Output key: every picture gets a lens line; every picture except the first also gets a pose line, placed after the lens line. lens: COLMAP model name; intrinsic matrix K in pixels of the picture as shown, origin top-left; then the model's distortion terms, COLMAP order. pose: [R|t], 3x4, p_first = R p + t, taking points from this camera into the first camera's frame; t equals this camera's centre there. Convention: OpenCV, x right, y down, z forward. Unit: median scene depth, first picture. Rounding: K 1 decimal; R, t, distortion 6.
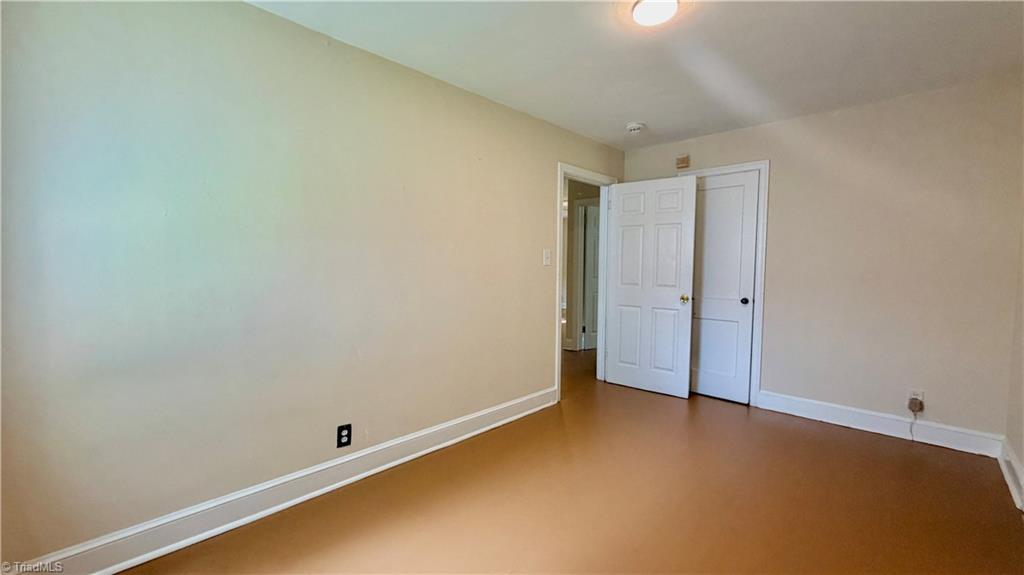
lens RADIAL K [[409.6, 0, 513.9], [0, 409.6, 284.2], [0, 0, 1]] dist [0.000825, 0.000459]
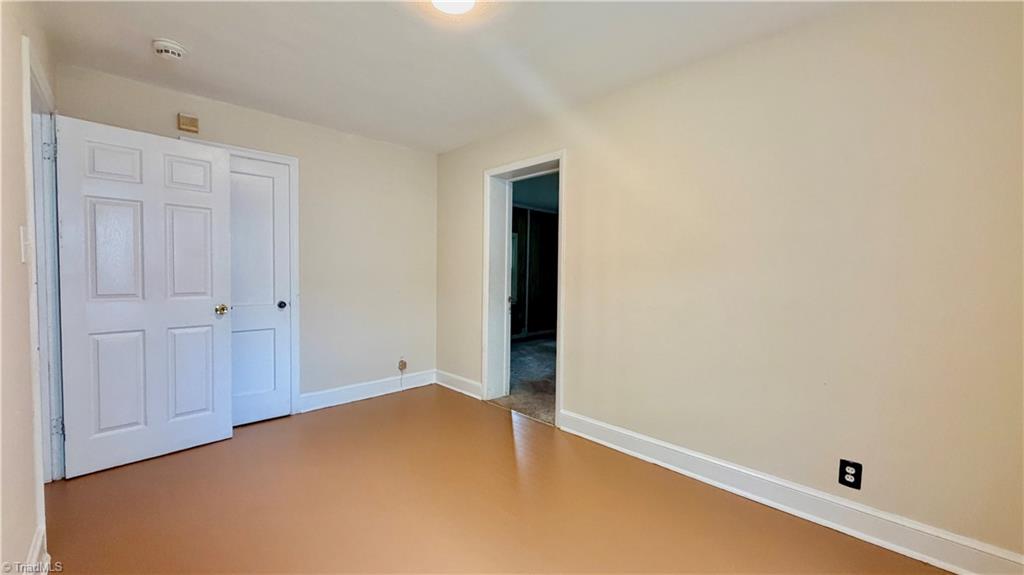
lens RADIAL K [[409.6, 0, 513.1], [0, 409.6, 287.0], [0, 0, 1]] dist [0.000825, 0.000459]
pose [[0.021474, -0.040791, 0.998937, -0.344453], [0.041991, 0.998322, 0.039863, -0.013942], [-0.998887, 0.041090, 0.023151, 0.462974]]
